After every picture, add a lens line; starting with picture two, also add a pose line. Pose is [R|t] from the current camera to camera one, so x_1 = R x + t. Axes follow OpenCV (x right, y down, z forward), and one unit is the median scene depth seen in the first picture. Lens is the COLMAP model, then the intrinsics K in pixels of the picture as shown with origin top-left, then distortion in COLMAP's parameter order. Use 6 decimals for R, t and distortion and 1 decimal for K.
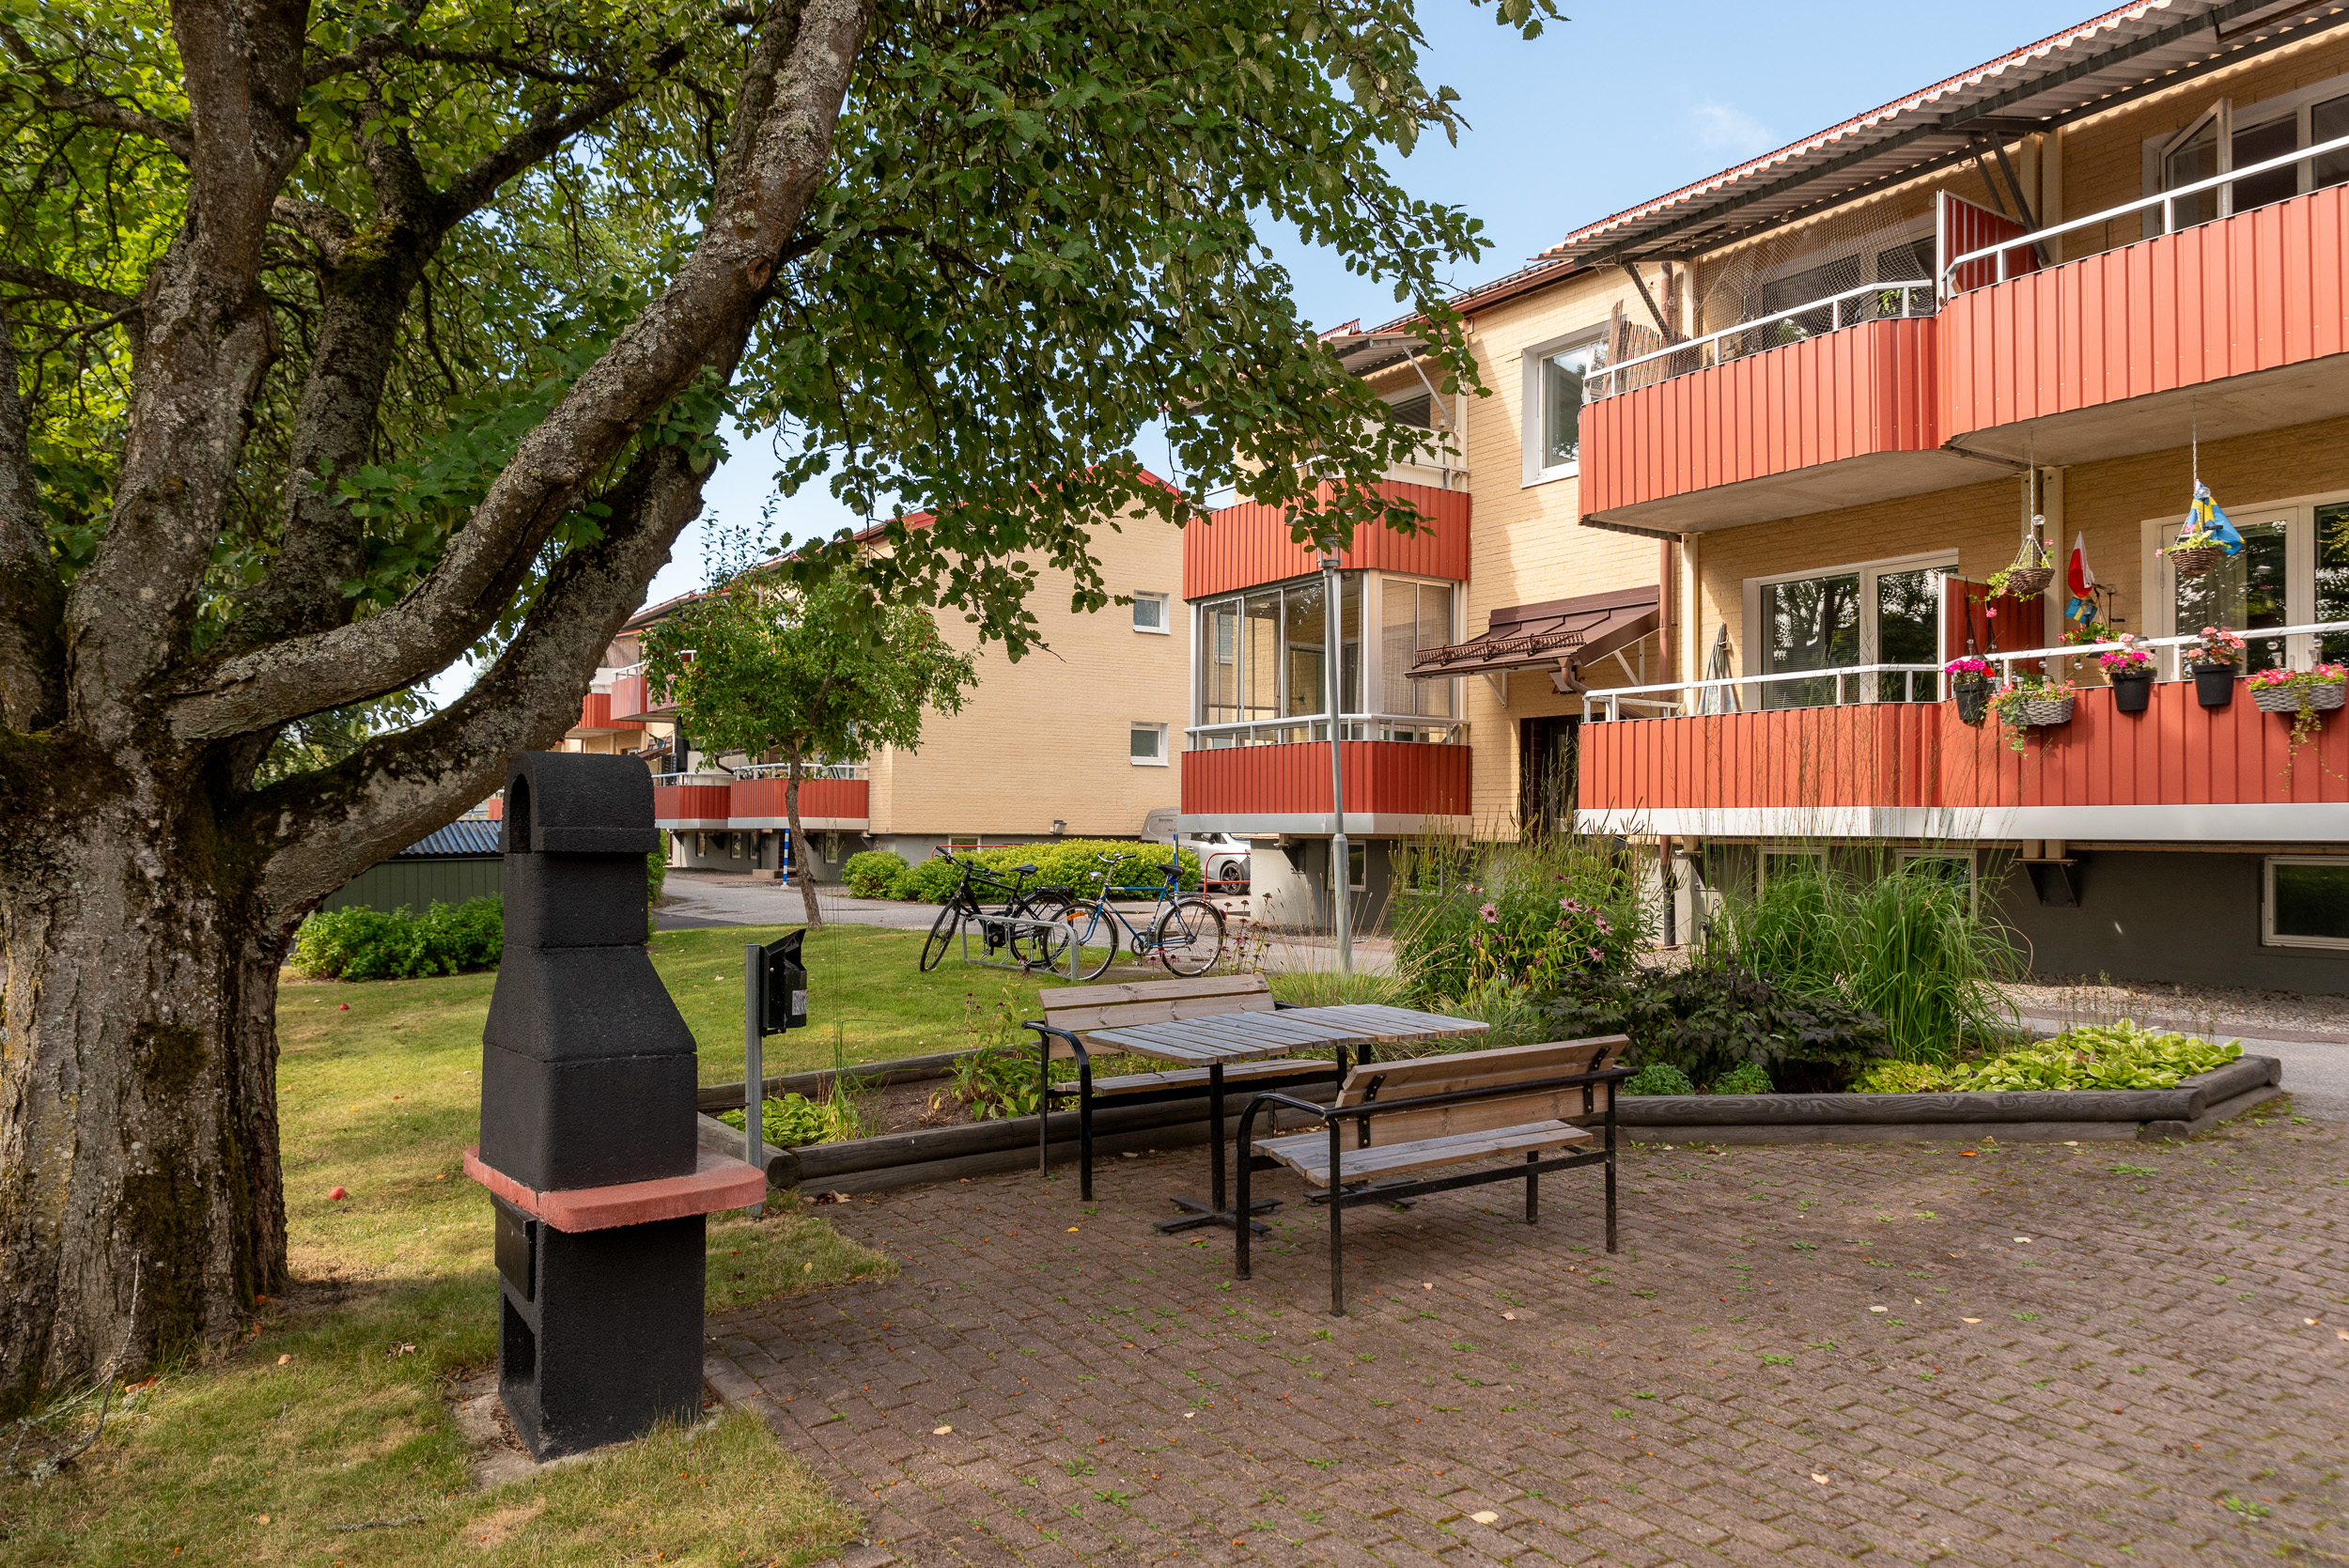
lens RADIAL K [[1577.0, 0, 1177.5], [0, 1577.0, 795.3], [0, 0, 1]] dist [0.003477, 0.000069]
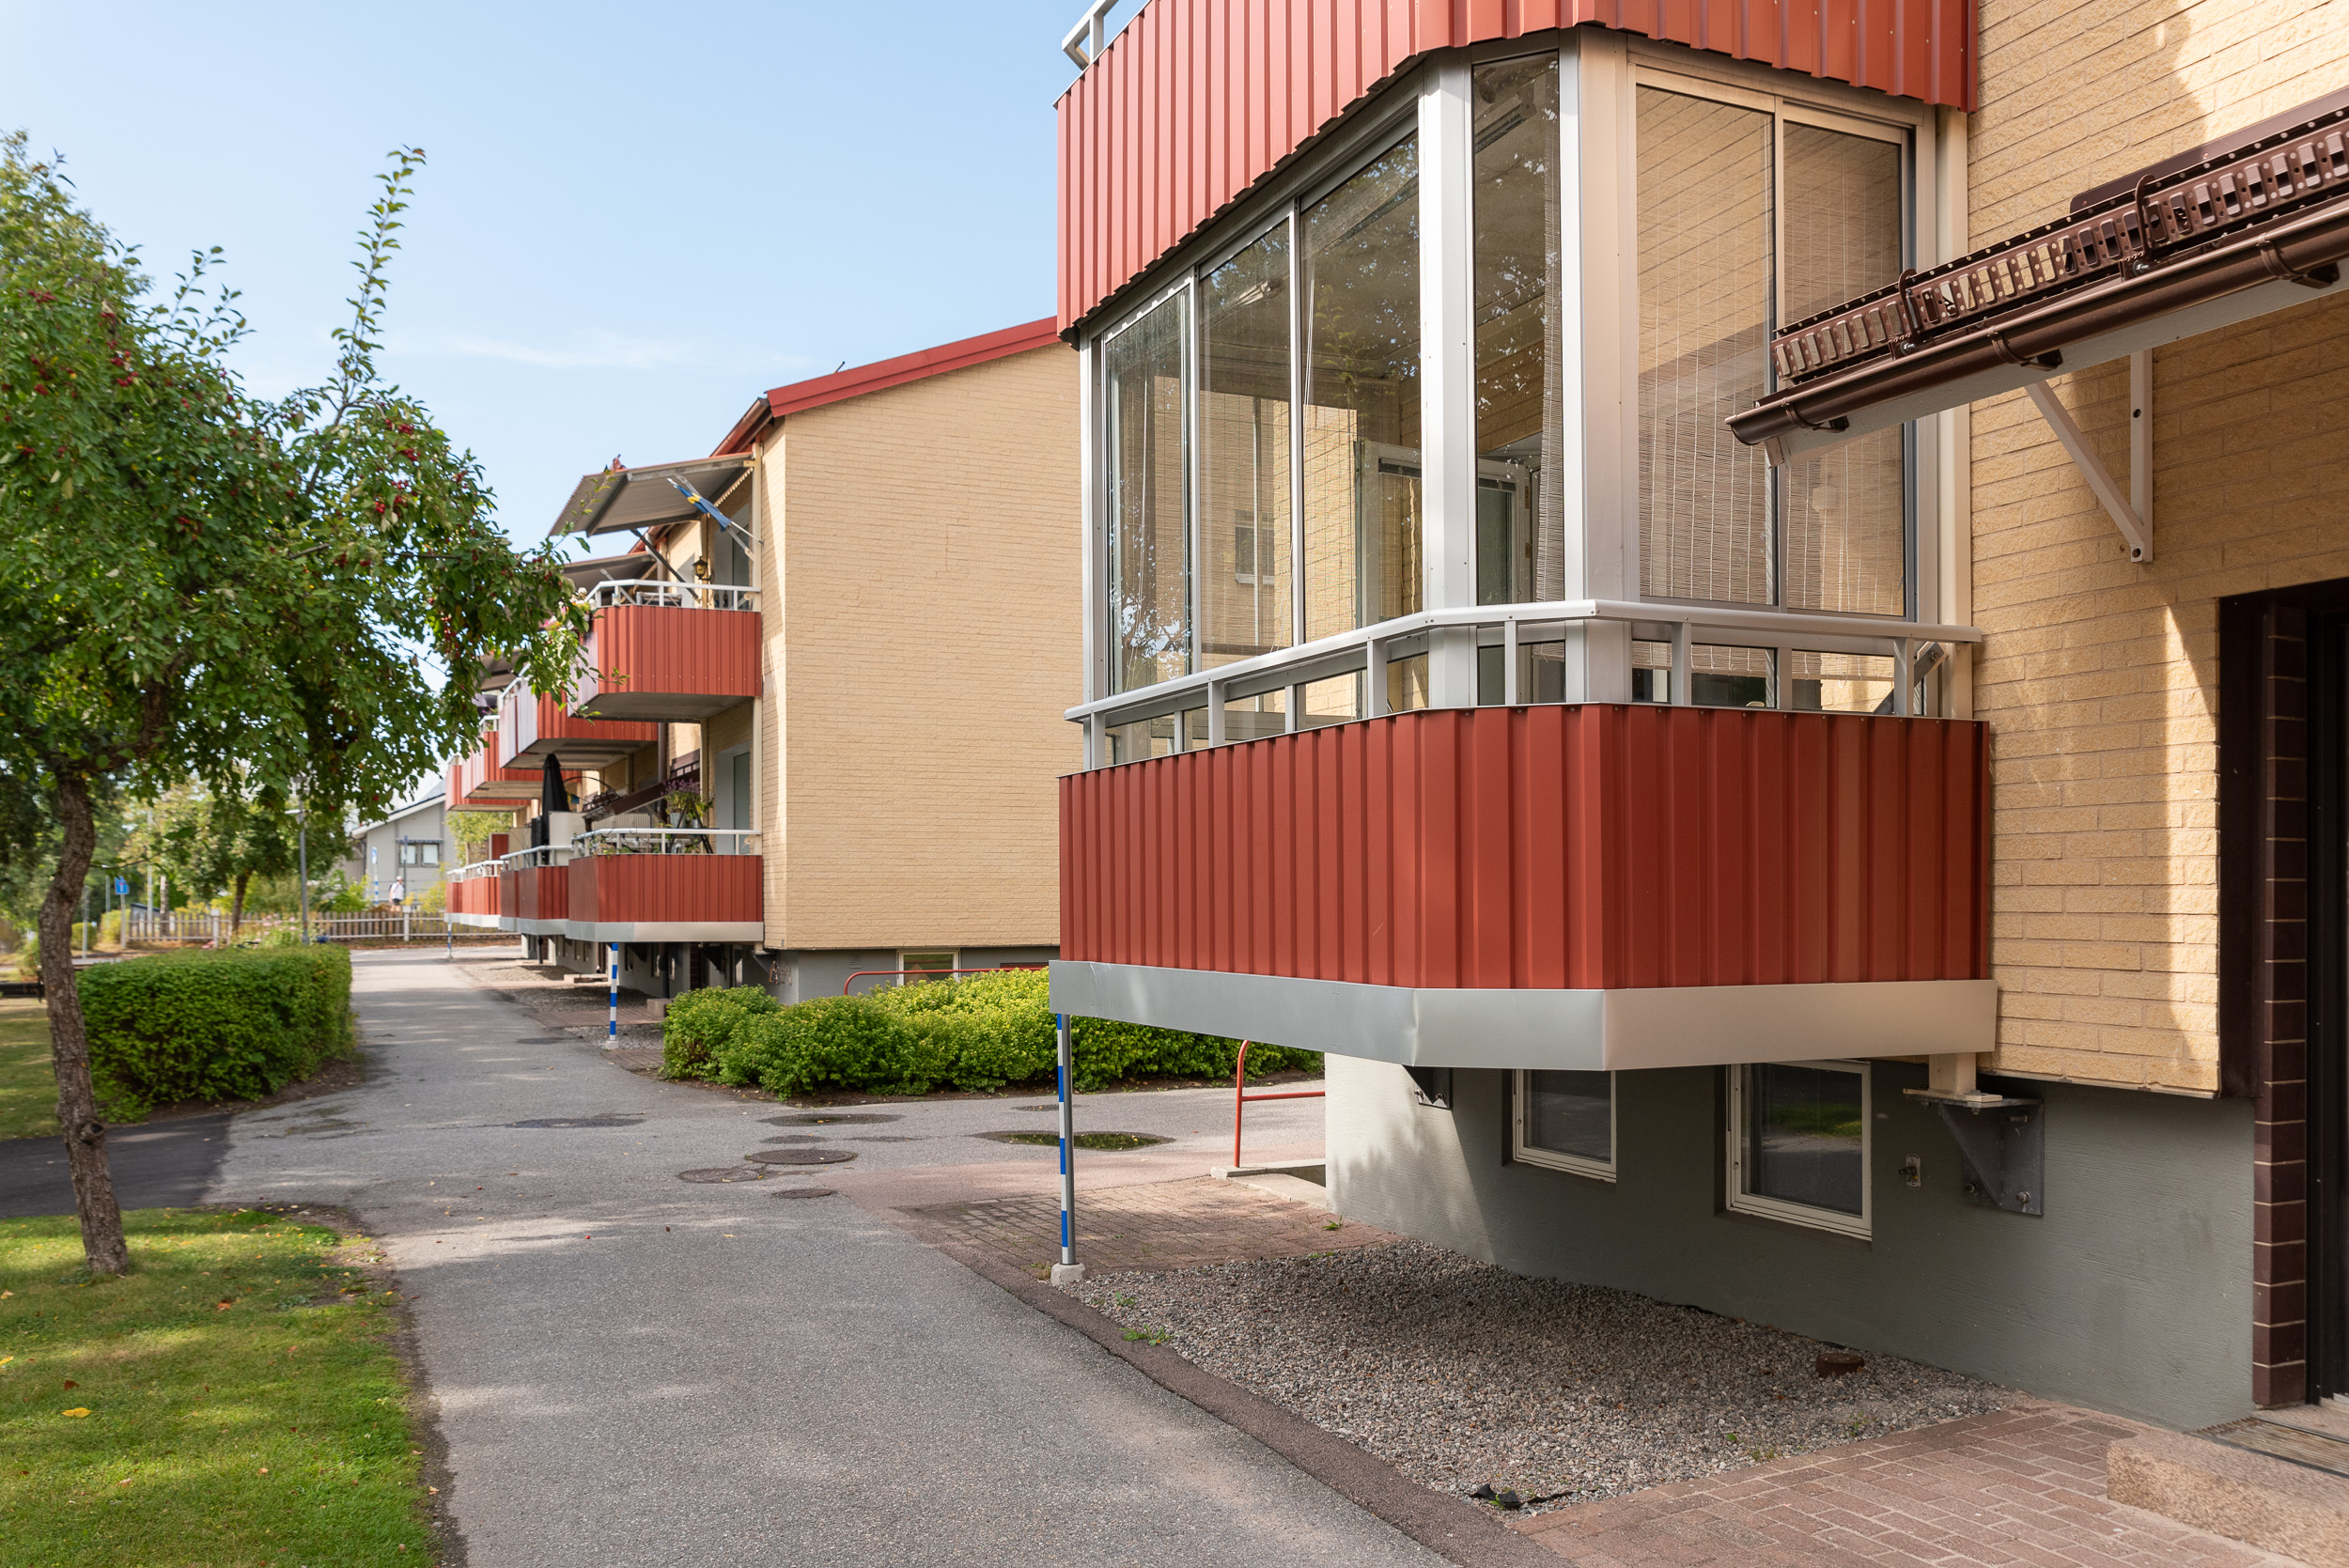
lens RADIAL K [[1869.7, 0, 1152.2], [0, 1869.7, 881.0], [0, 0, 1]] dist [-0.007922, 0.000510]
pose [[0.984554, -0.006317, -0.174968, 0.101842], [0.008062, 0.999925, 0.009265, -0.008145], [0.174897, -0.010533, 0.984530, 0.665580]]
